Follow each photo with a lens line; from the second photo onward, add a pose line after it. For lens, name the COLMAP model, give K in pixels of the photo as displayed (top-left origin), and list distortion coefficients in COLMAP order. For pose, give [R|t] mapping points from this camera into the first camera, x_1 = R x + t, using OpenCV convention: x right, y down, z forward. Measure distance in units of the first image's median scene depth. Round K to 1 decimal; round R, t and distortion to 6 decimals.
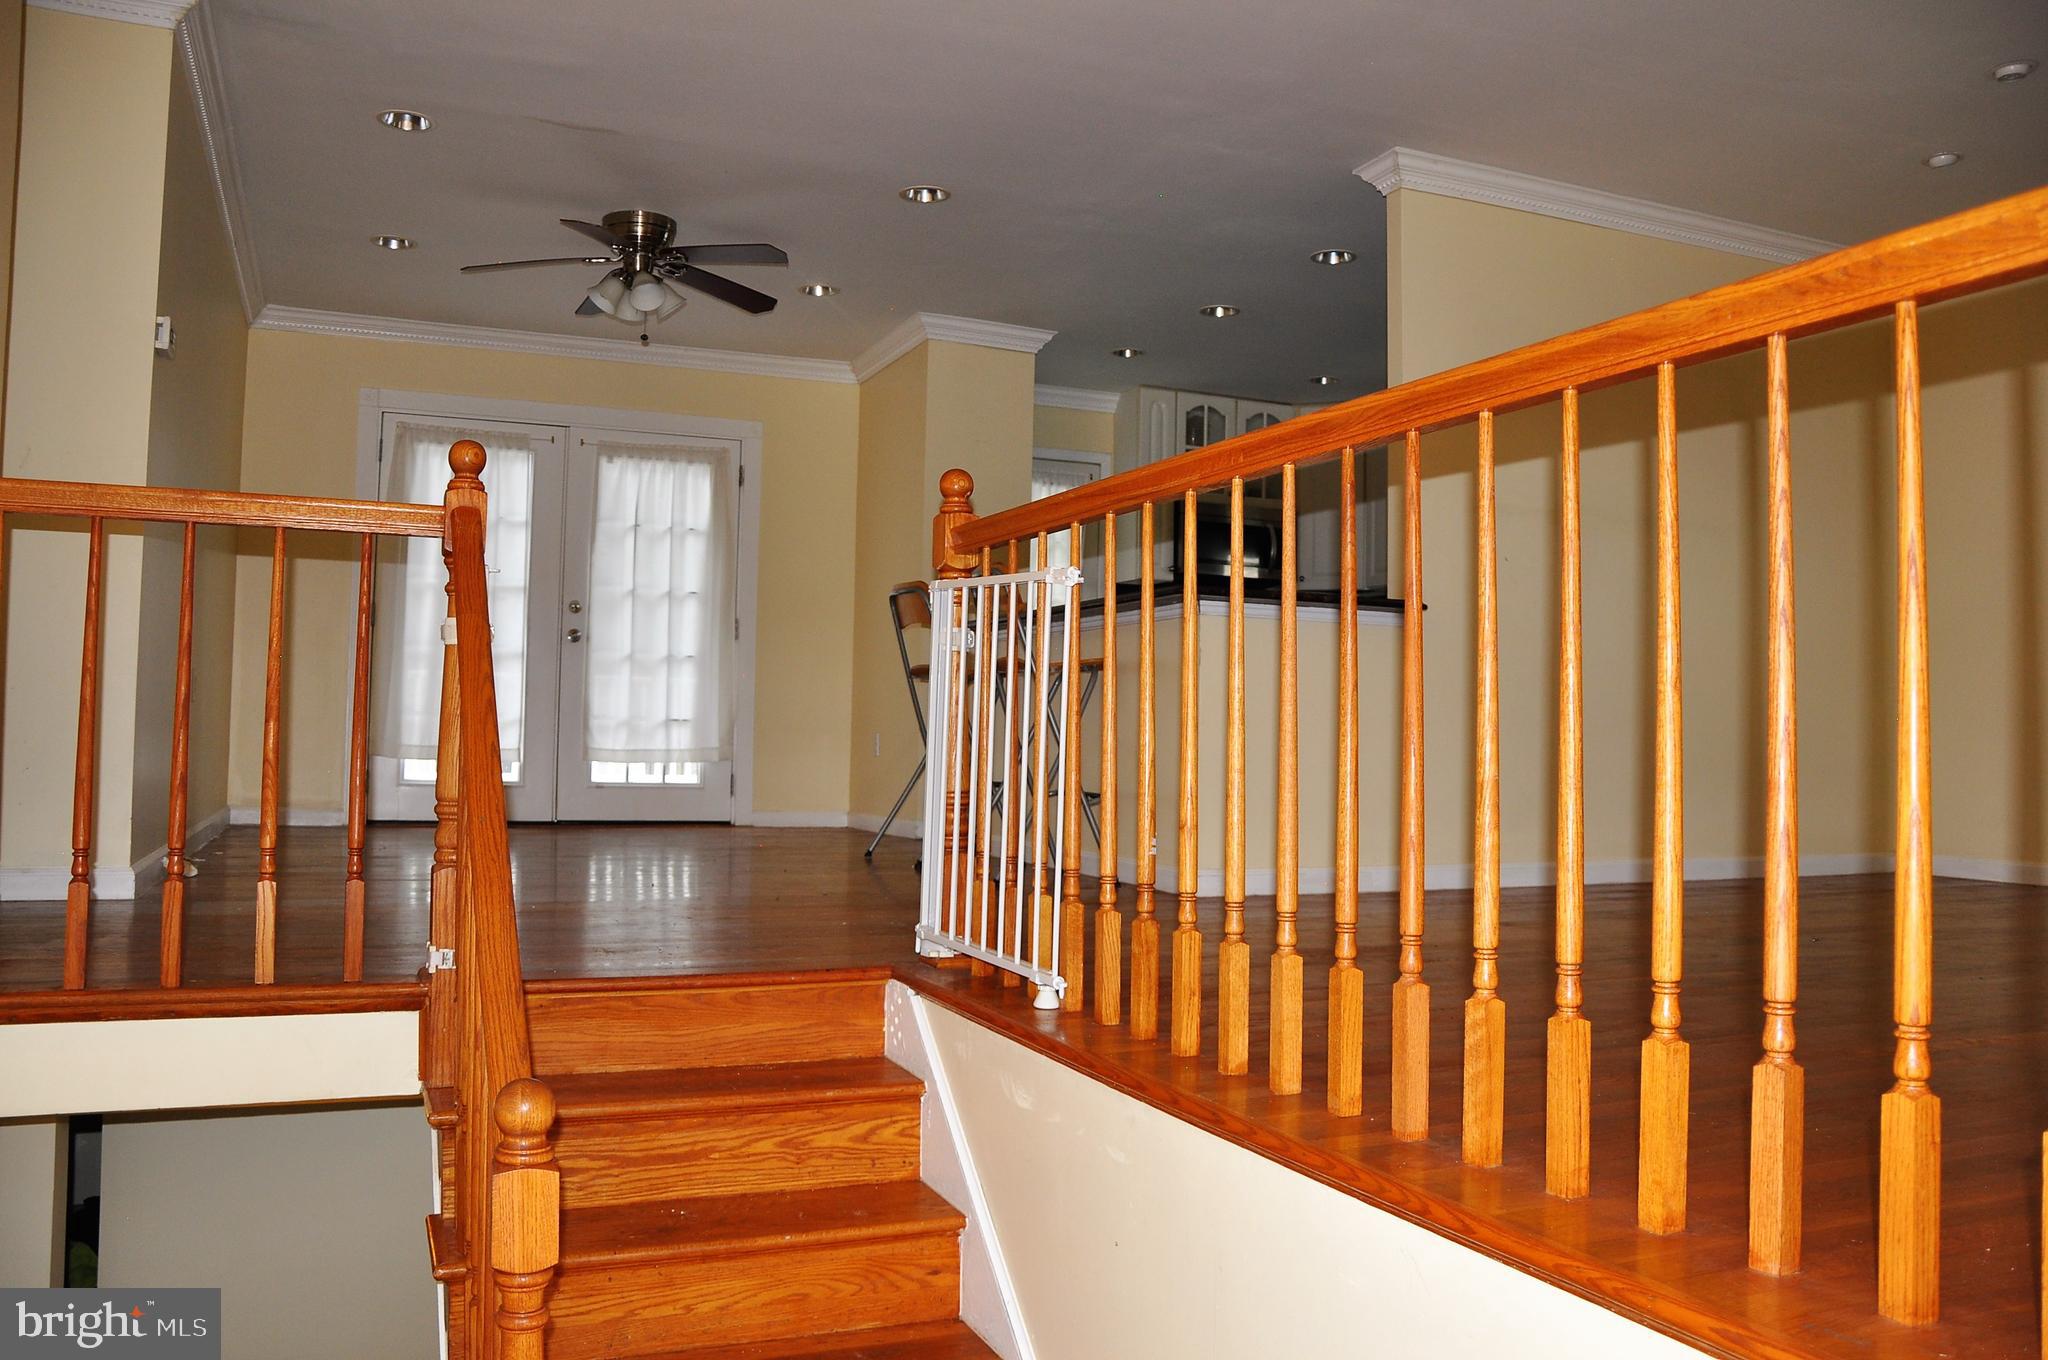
lens RADIAL K [[1604.3, 0, 1025.4], [0, 1604.3, 680.3], [0, 0, 1]] dist [-0.159049, 0.124770]
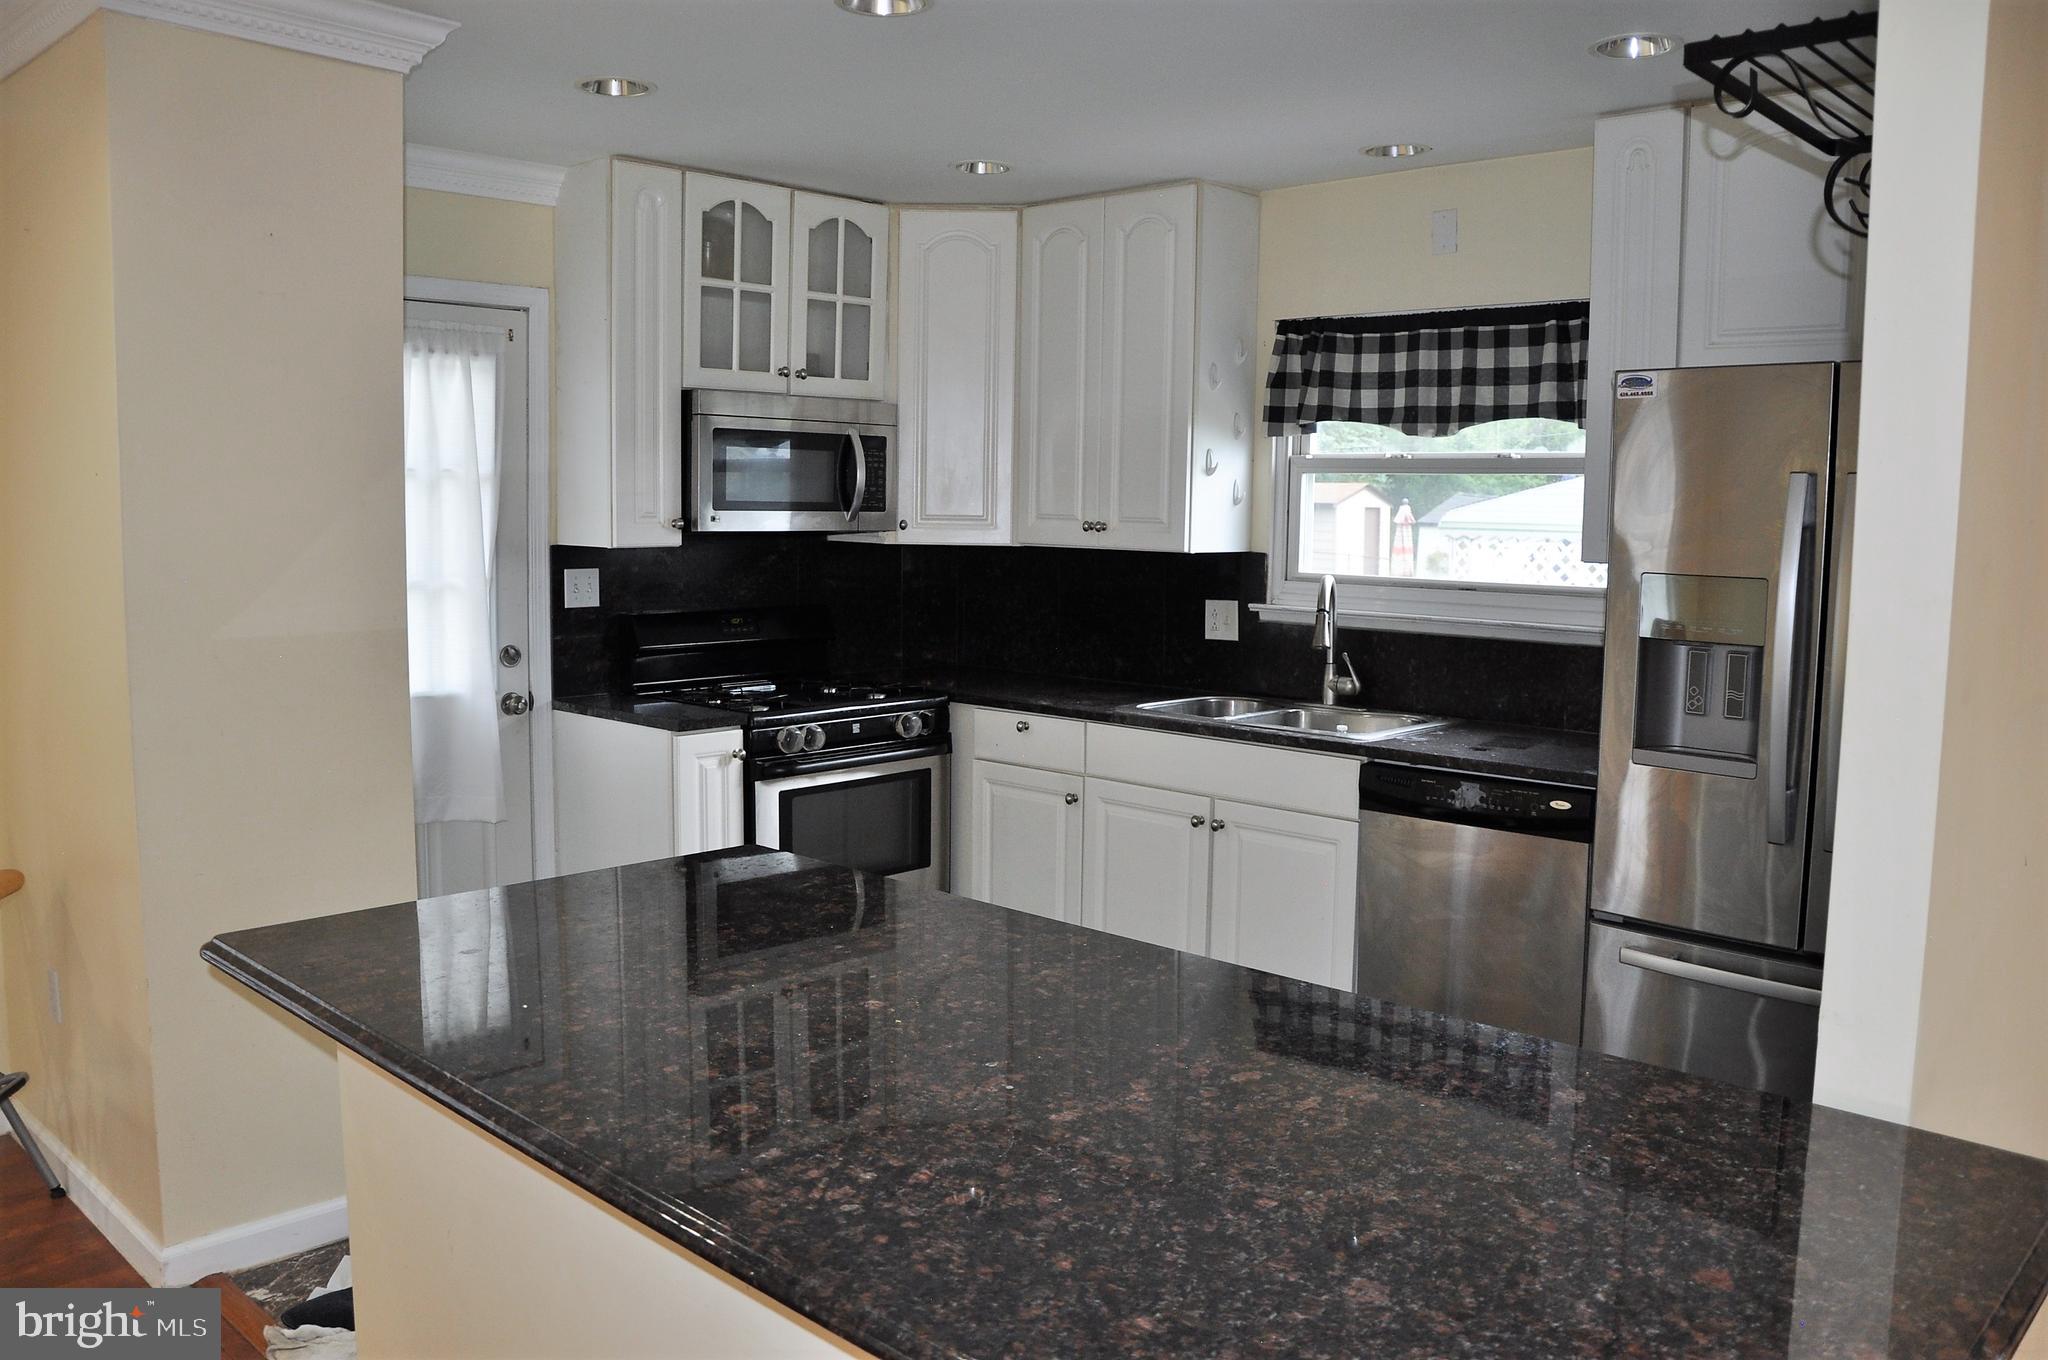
lens RADIAL K [[1604.3, 0, 1023.1], [0, 1604.3, 669.6], [0, 0, 1]] dist [-0.159049, 0.124770]
pose [[0.918400, -0.047856, 0.392749, -0.026979], [-0.011088, 0.989155, 0.146454, -0.274901], [-0.395498, -0.138858, 0.907910, 1.345213]]
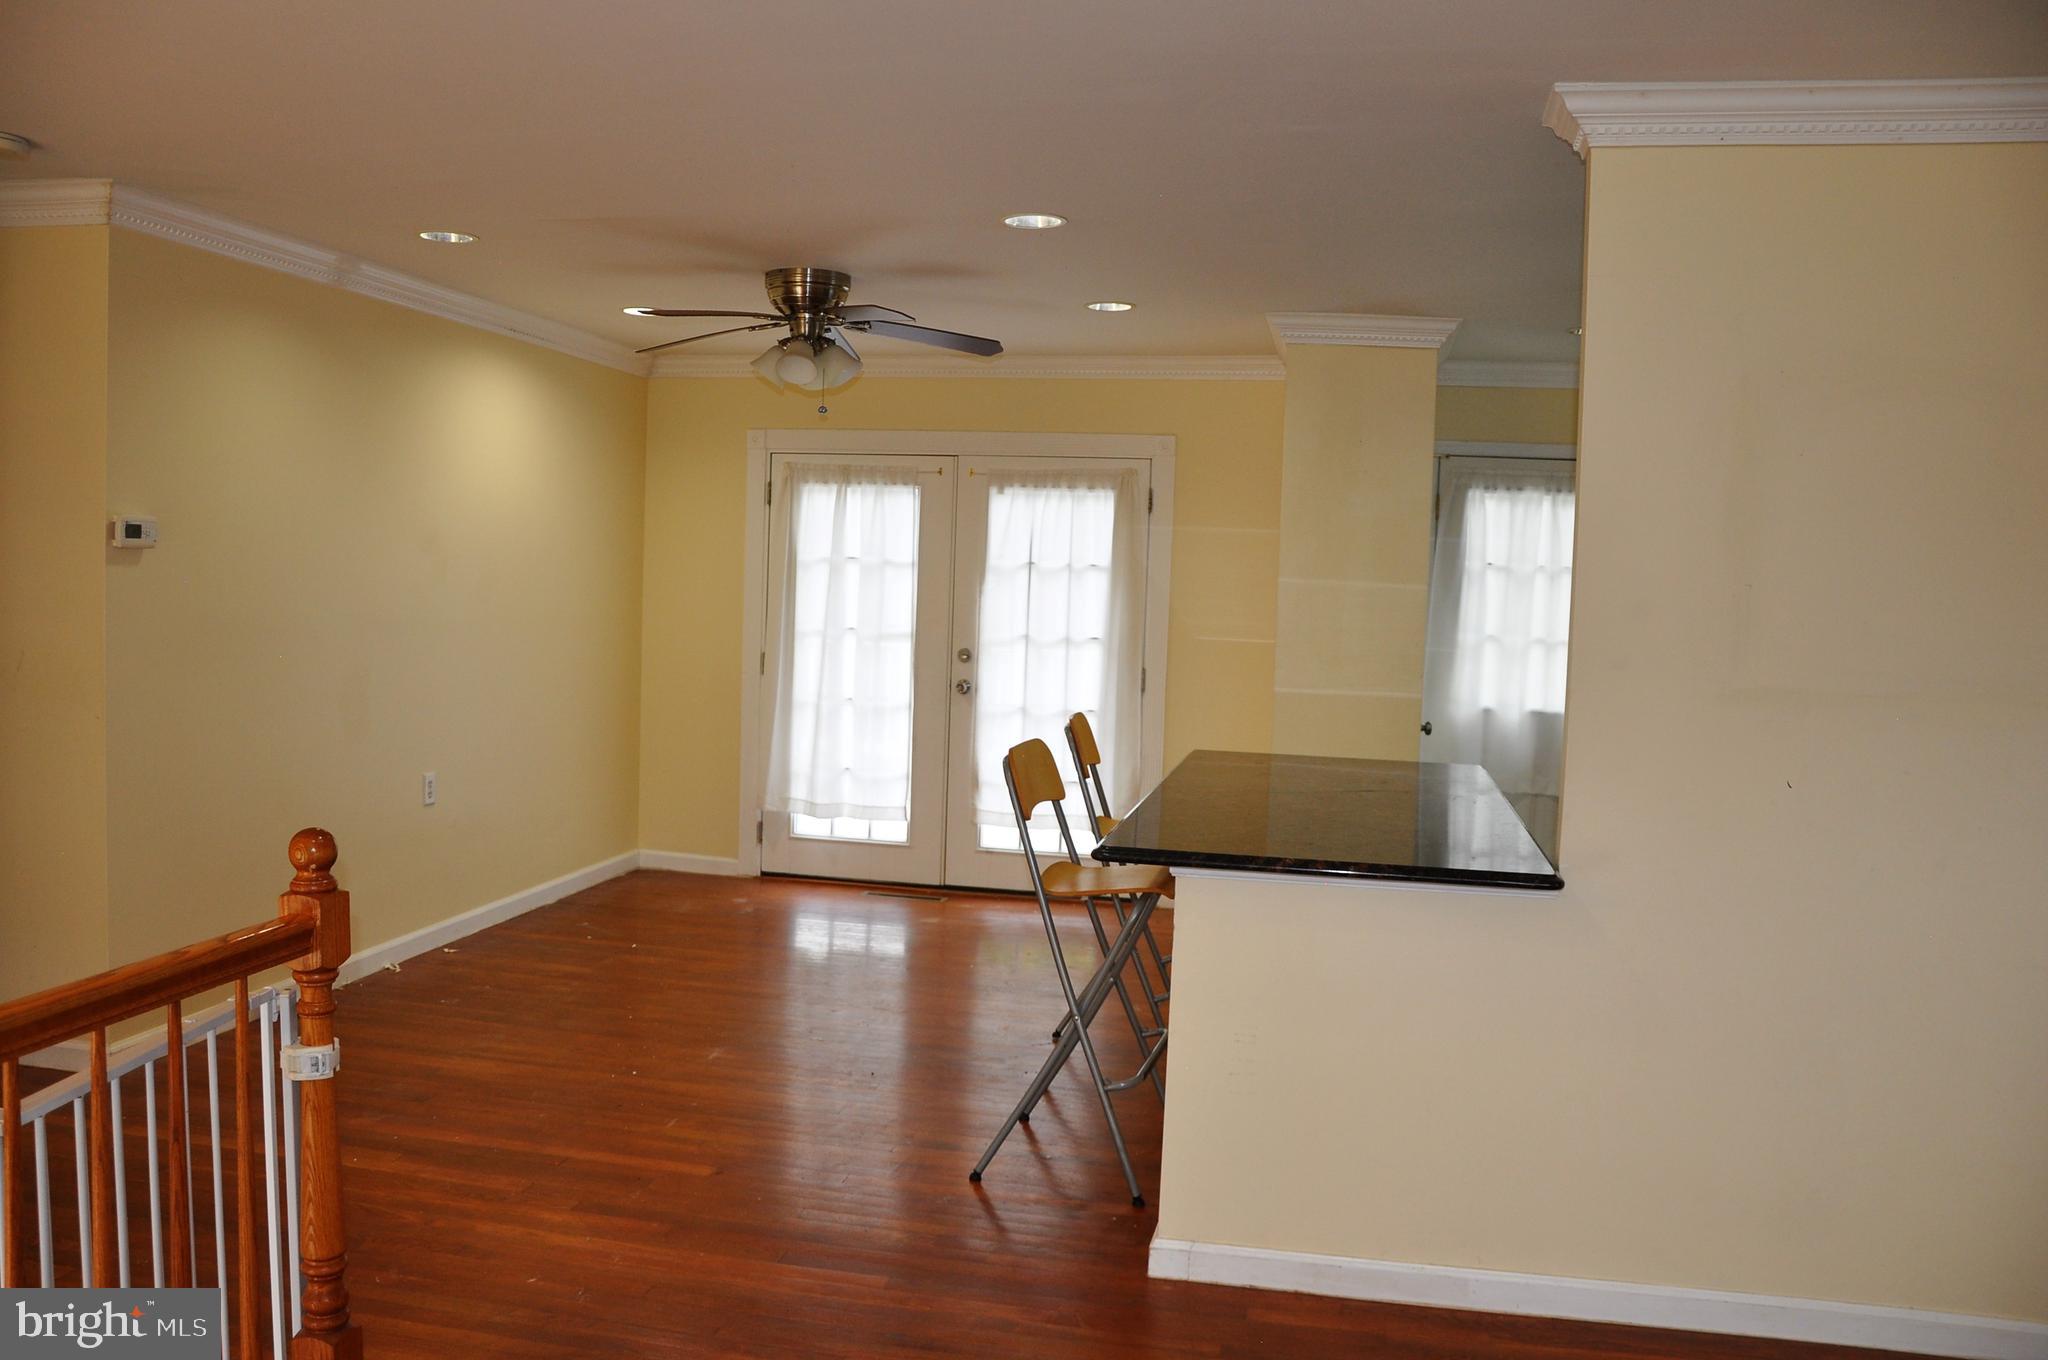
lens RADIAL K [[1604.3, 0, 1030.5], [0, 1604.3, 668.6], [0, 0, 1]] dist [-0.159049, 0.124770]
pose [[0.821985, 0.042939, -0.567888, 0.670718], [0.003105, 0.996801, 0.079864, -0.276974], [0.569501, -0.067410, 0.819222, 0.654337]]
